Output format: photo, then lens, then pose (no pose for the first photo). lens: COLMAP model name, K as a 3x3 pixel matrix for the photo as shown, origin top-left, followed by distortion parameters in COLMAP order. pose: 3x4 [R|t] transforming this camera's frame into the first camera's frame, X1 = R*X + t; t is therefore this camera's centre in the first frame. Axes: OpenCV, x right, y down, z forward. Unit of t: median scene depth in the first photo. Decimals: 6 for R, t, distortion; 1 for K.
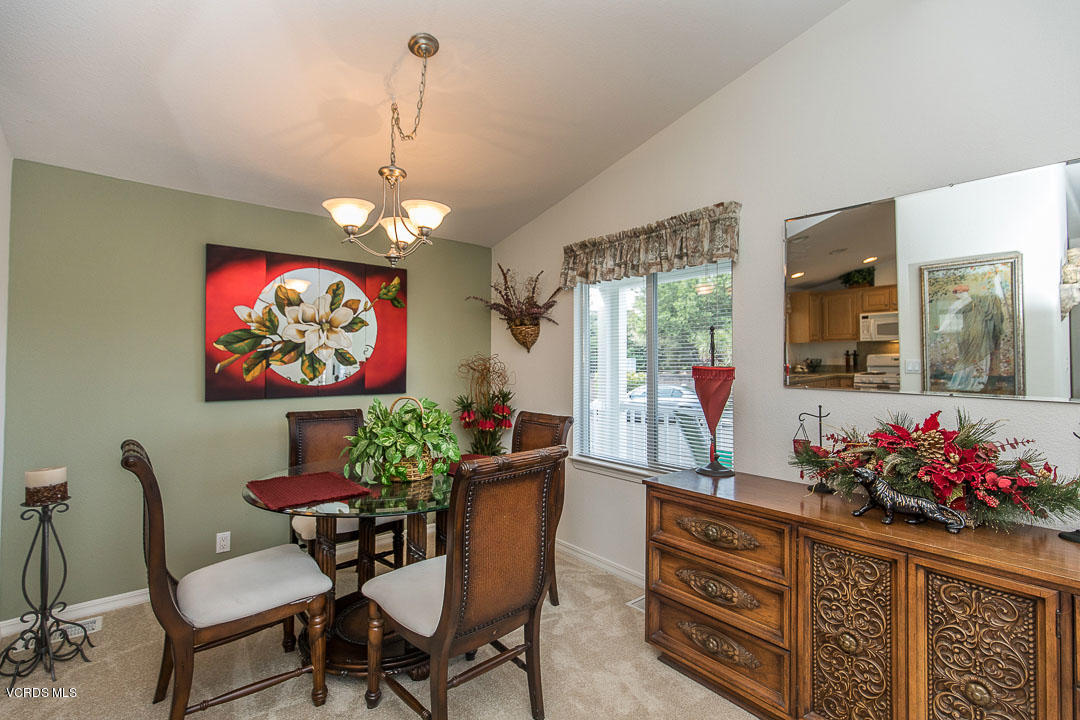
lens RADIAL K [[480.9, 0, 541.3], [0, 480.9, 356.2], [0, 0, 1]] dist [-0.000549, -0.000715]
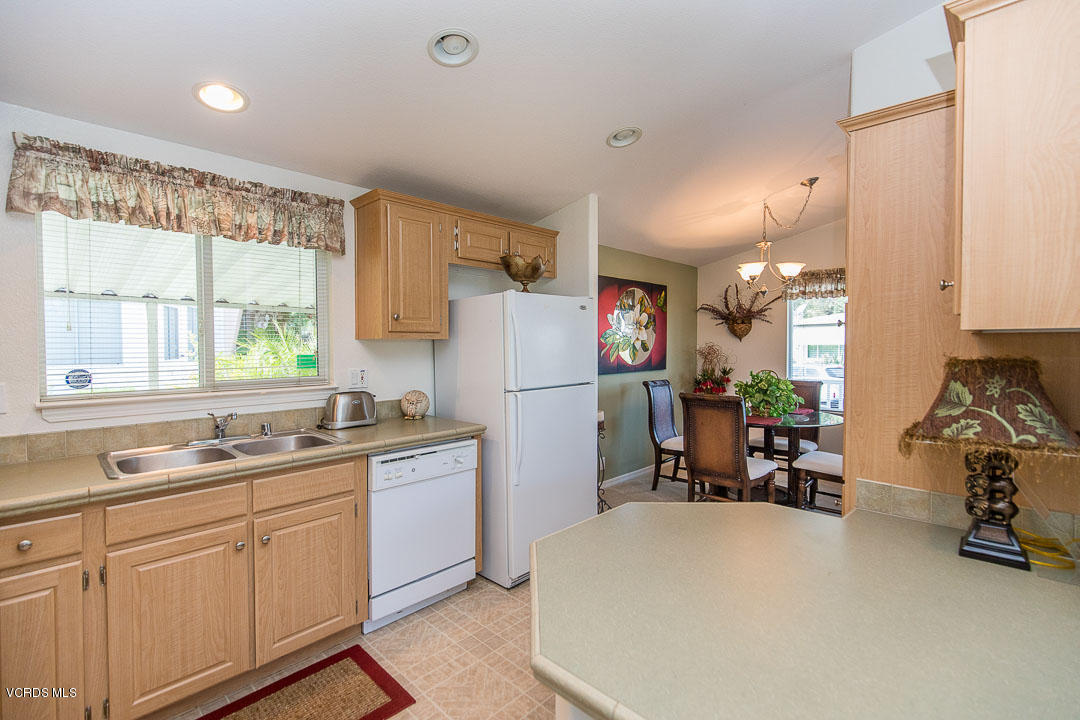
lens RADIAL K [[480.9, 0, 541.3], [0, 480.9, 356.2], [0, 0, 1]] dist [-0.000549, -0.000715]
pose [[0.994107, -0.009306, 0.108001, -0.961739], [0.005108, 0.999223, 0.039078, -0.028565], [-0.108281, -0.038296, 0.993382, -0.501372]]
